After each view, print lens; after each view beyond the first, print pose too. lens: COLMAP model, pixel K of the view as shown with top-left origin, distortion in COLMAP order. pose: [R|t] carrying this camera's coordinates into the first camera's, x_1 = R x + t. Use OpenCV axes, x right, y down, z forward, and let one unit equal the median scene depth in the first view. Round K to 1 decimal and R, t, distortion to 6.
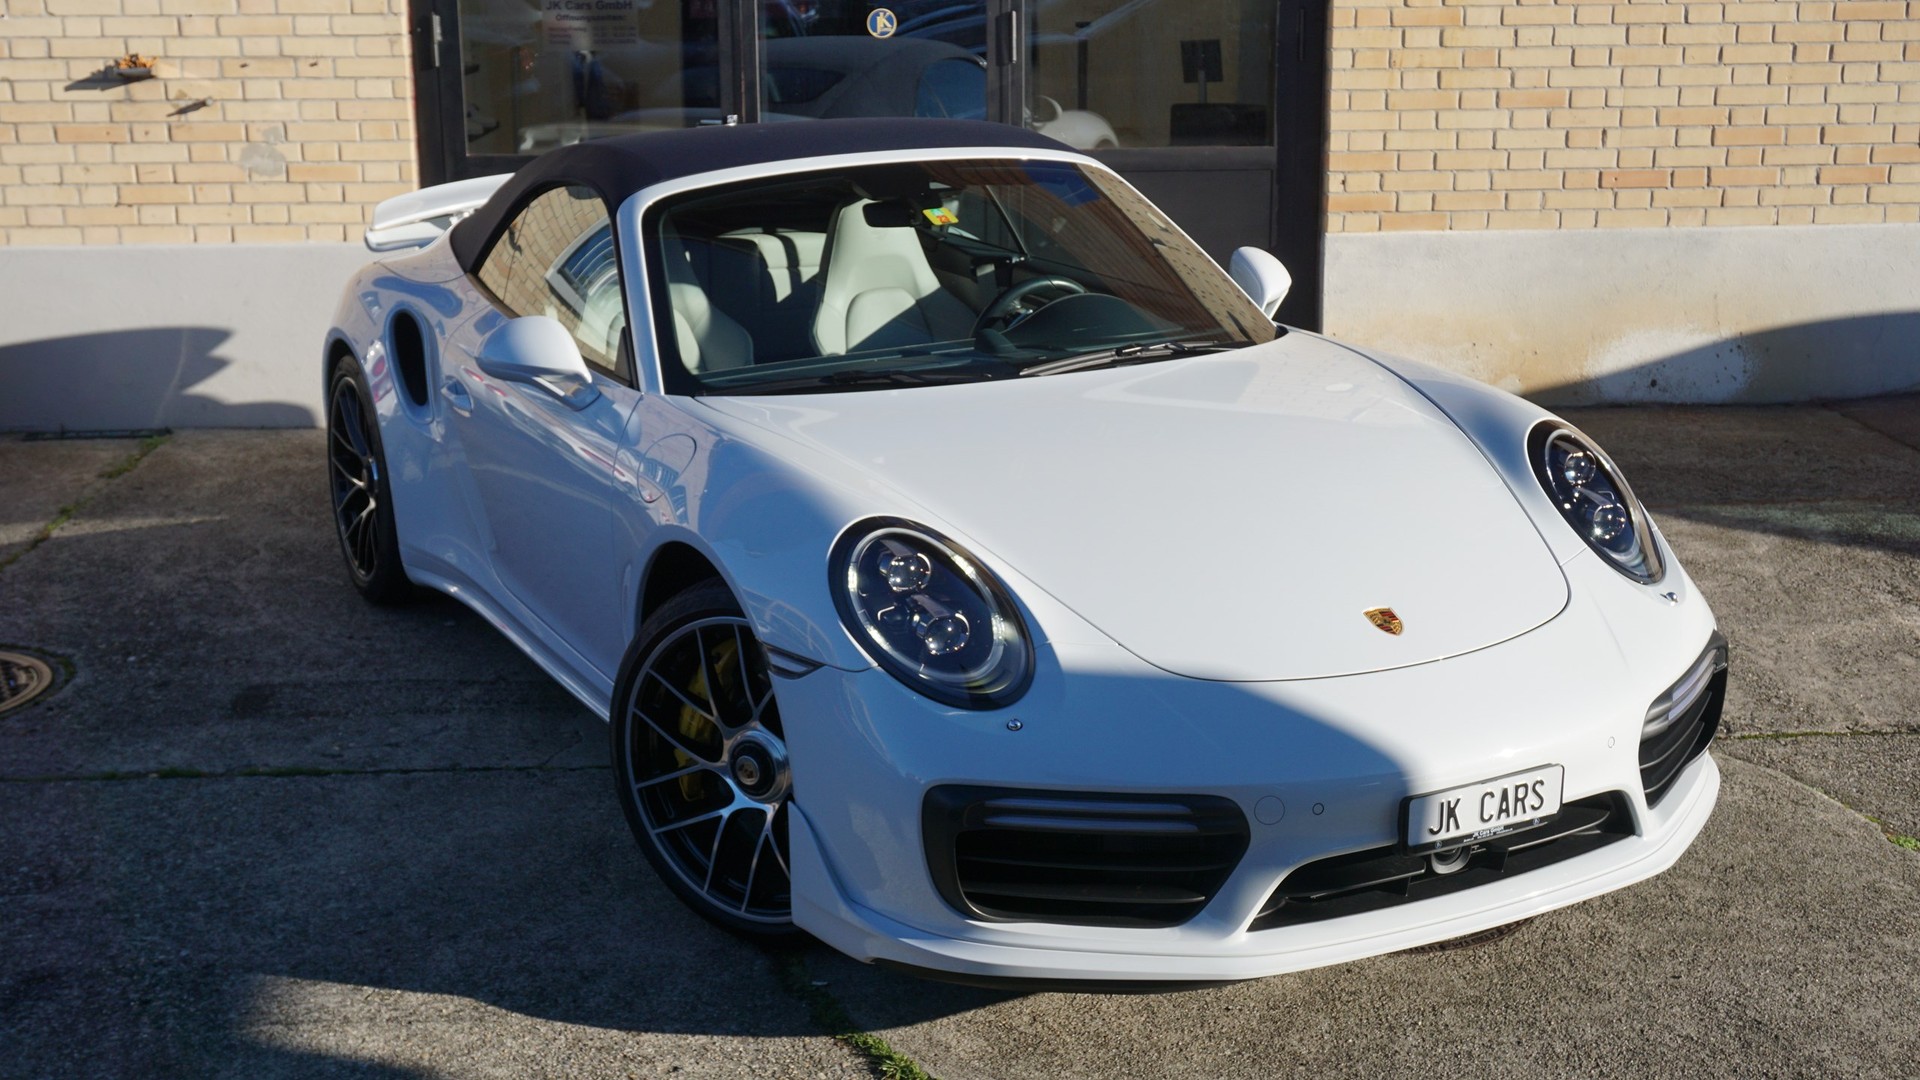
lens RADIAL K [[2293.5, 0, 946.4], [0, 2293.5, 544.5], [0, 0, 1]] dist [-0.004730, 0.050219]
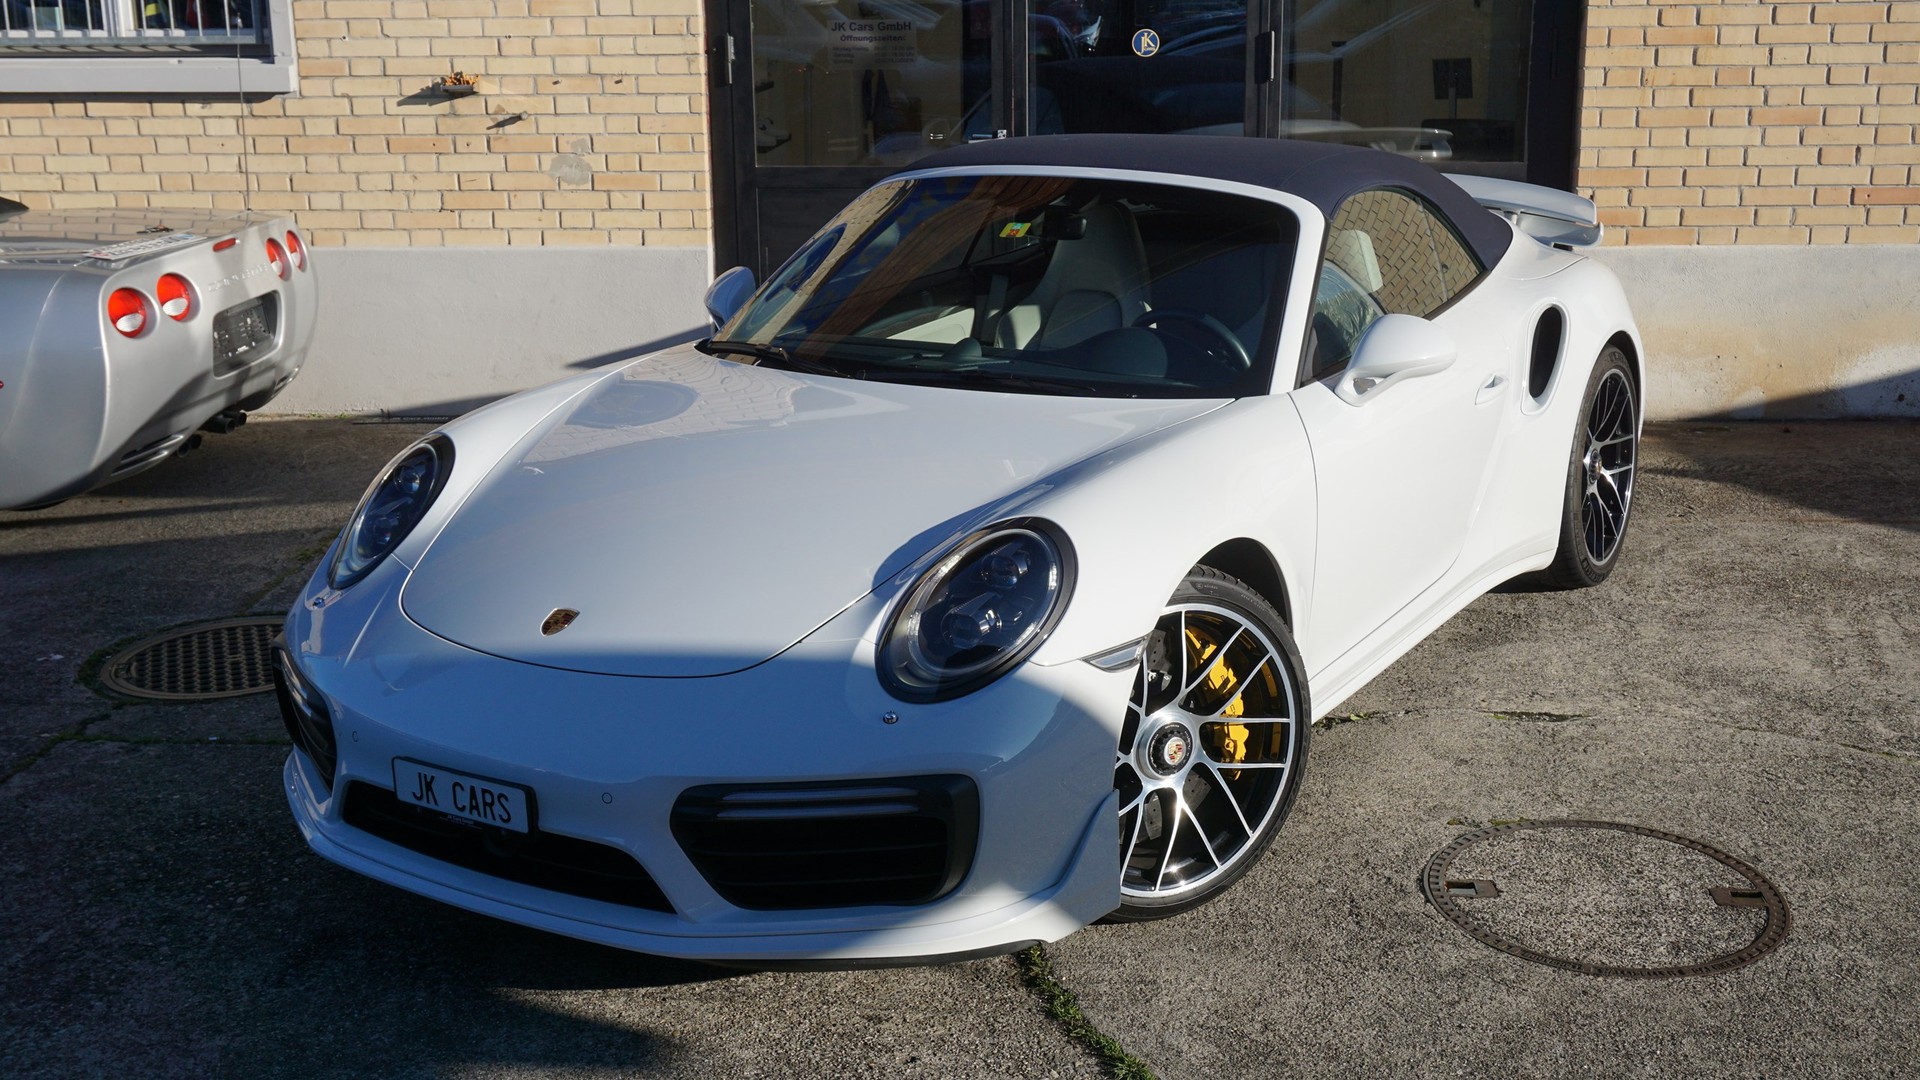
lens RADIAL K [[2107.4, 0, 957.0], [0, 2107.4, 539.6], [0, 0, 1]] dist [0.001520, 0.028004]
pose [[0.993248, 0.025826, -0.113101, 0.001197], [-0.024907, 0.999644, 0.009530, -0.006567], [0.113307, -0.006649, 0.993538, 0.027631]]
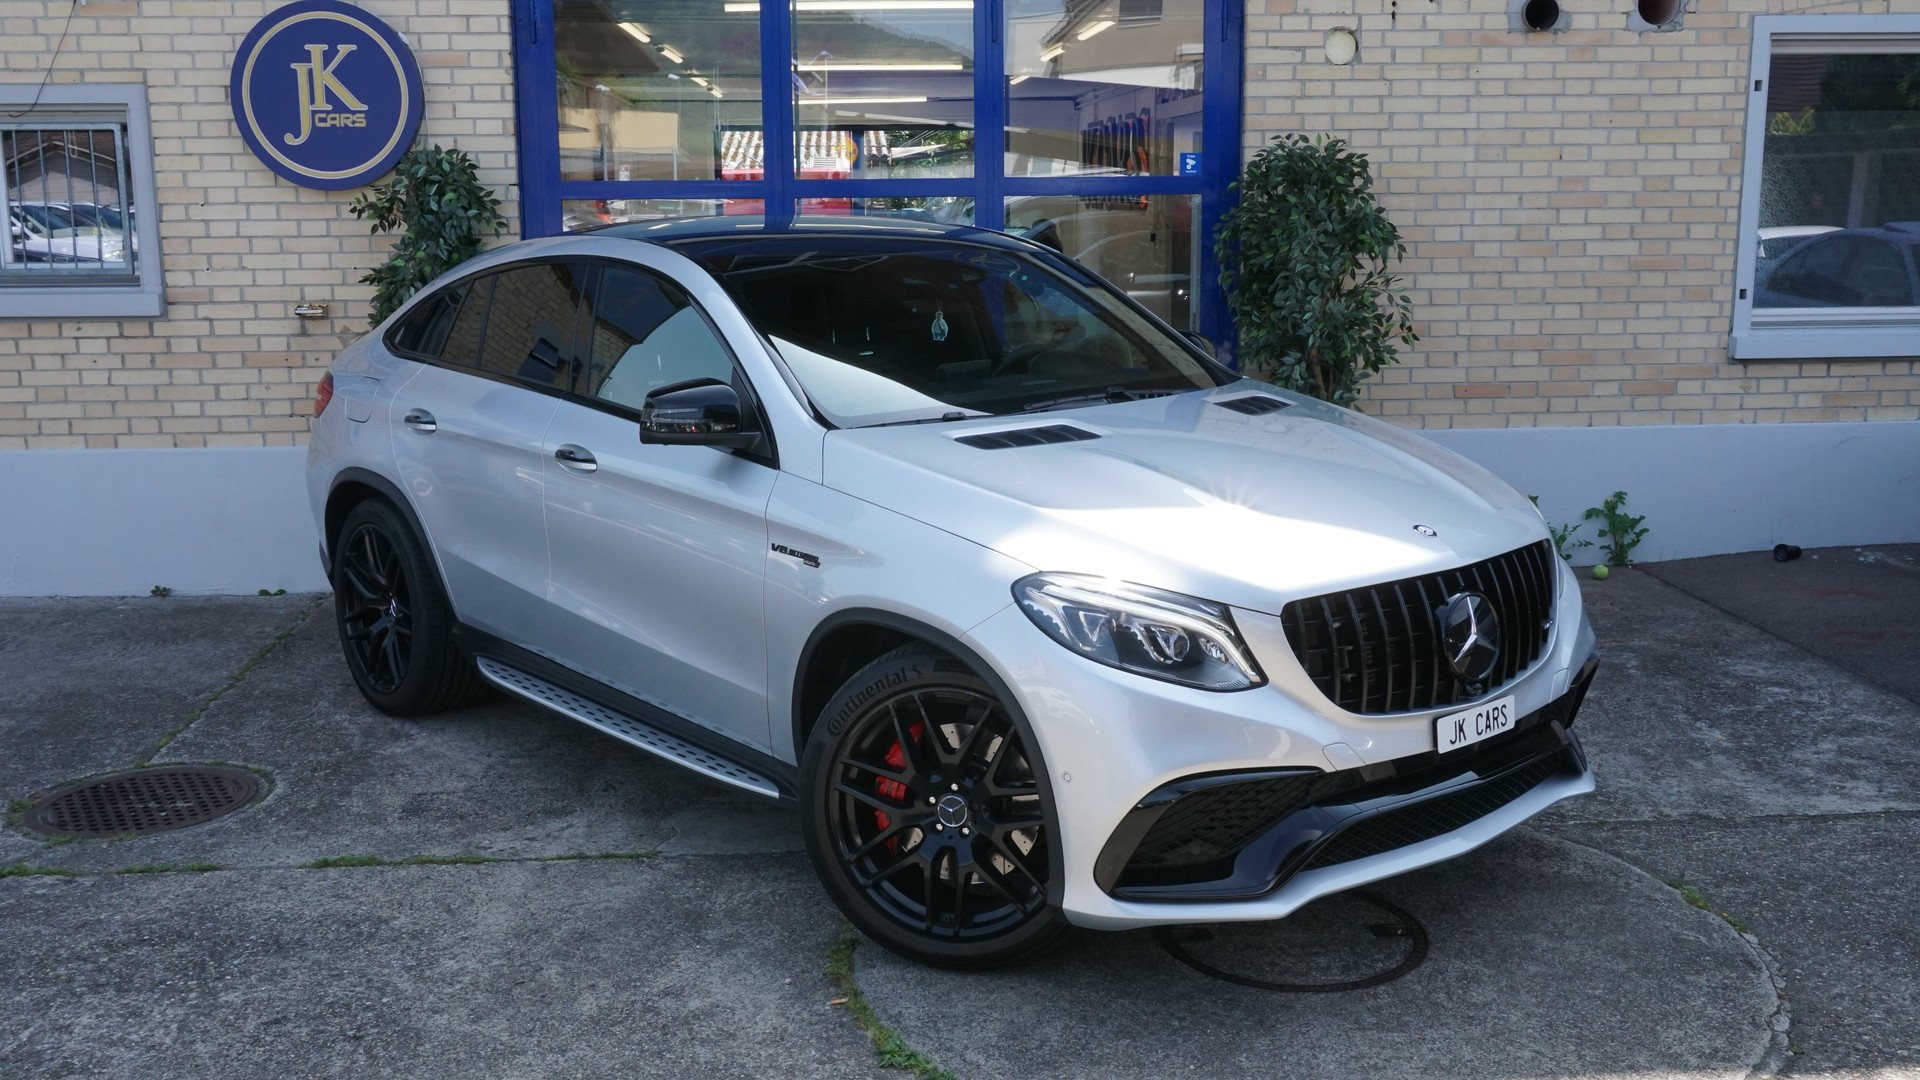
lens RADIAL K [[1894.5, 0, 953.5], [0, 1894.5, 539.4], [0, 0, 1]] dist [-0.024812, 0.079077]
pose [[0.999822, -0.004519, 0.018294, -0.014748], [0.005849, 0.997289, -0.073357, -0.000667], [-0.017913, 0.073451, 0.997138, -0.045657]]
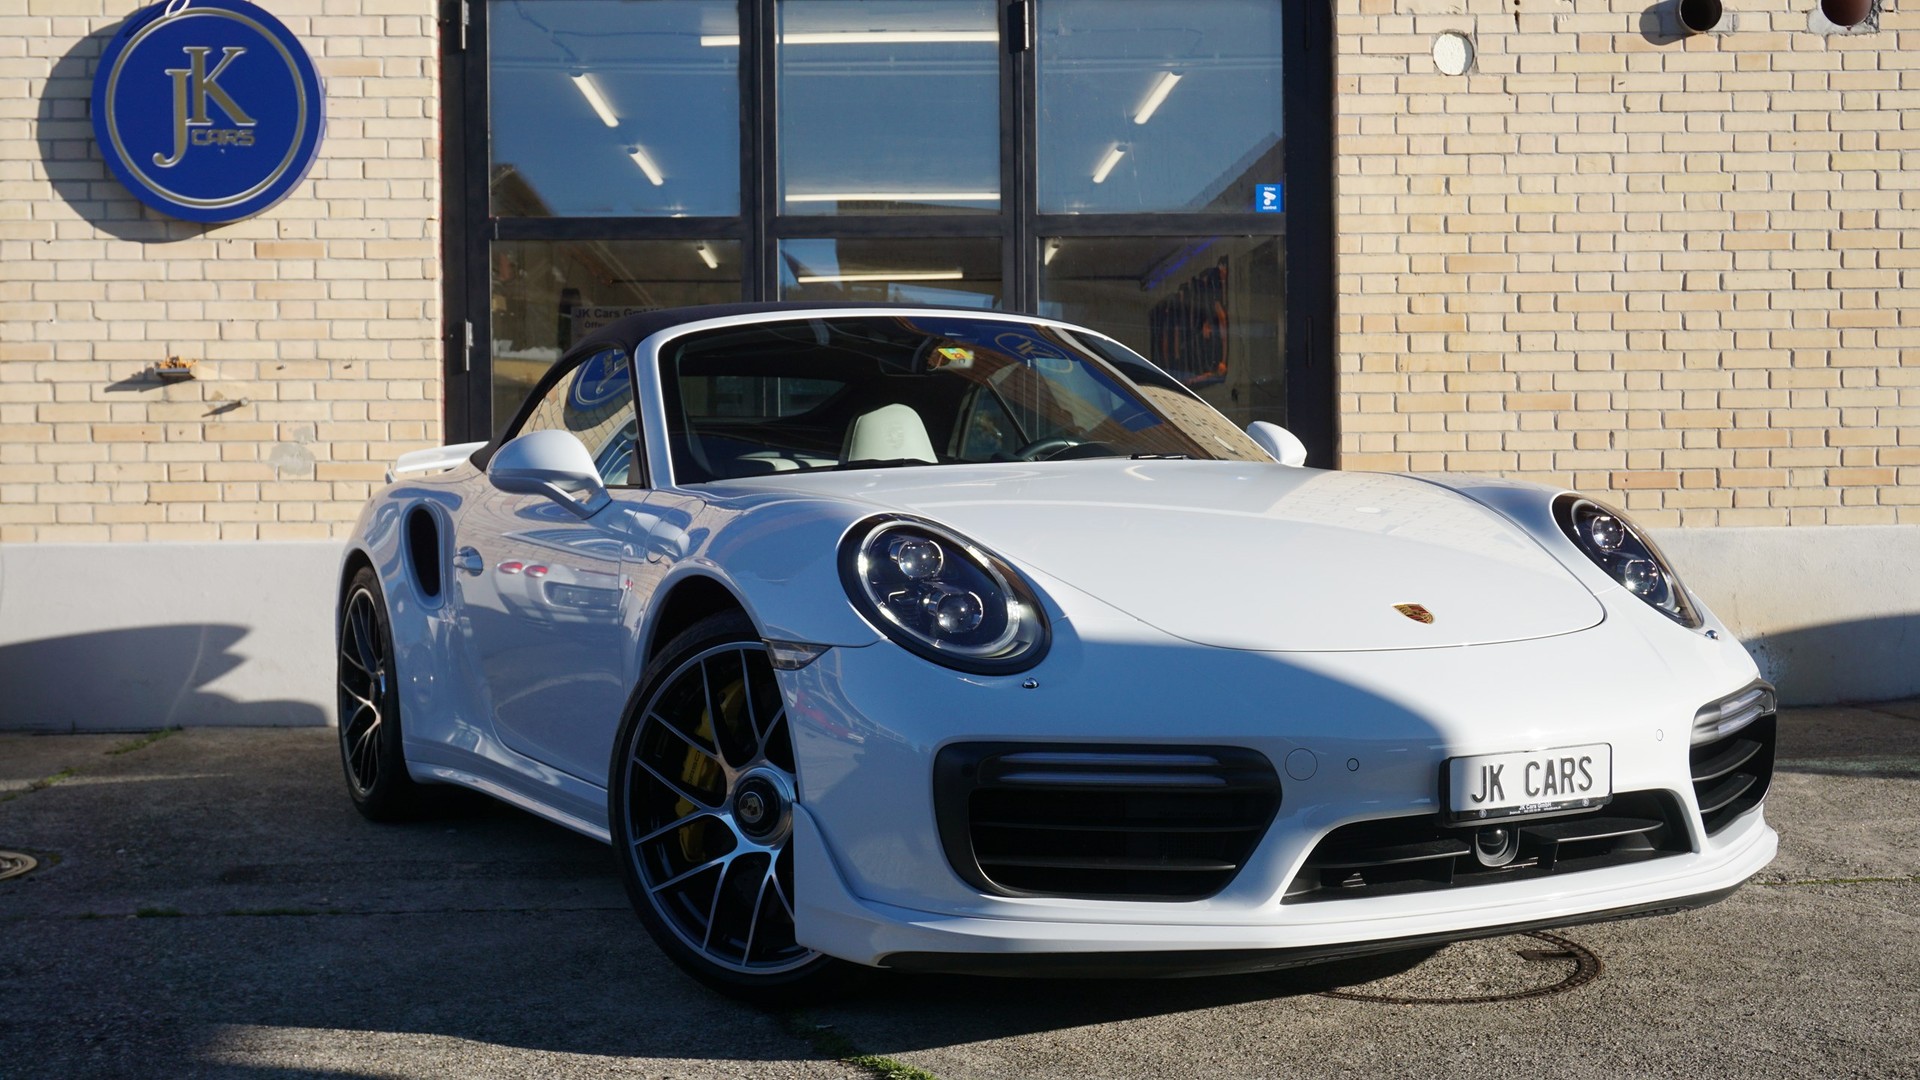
lens RADIAL K [[2278.6, 0, 942.5], [0, 2278.6, 547.3], [0, 0, 1]] dist [-0.004754, 0.039059]
pose [[0.999942, -0.001889, -0.010618, 0.001386], [-0.000590, 0.973497, -0.228697, 0.103301], [0.010769, 0.228690, 0.973440, 0.027589]]
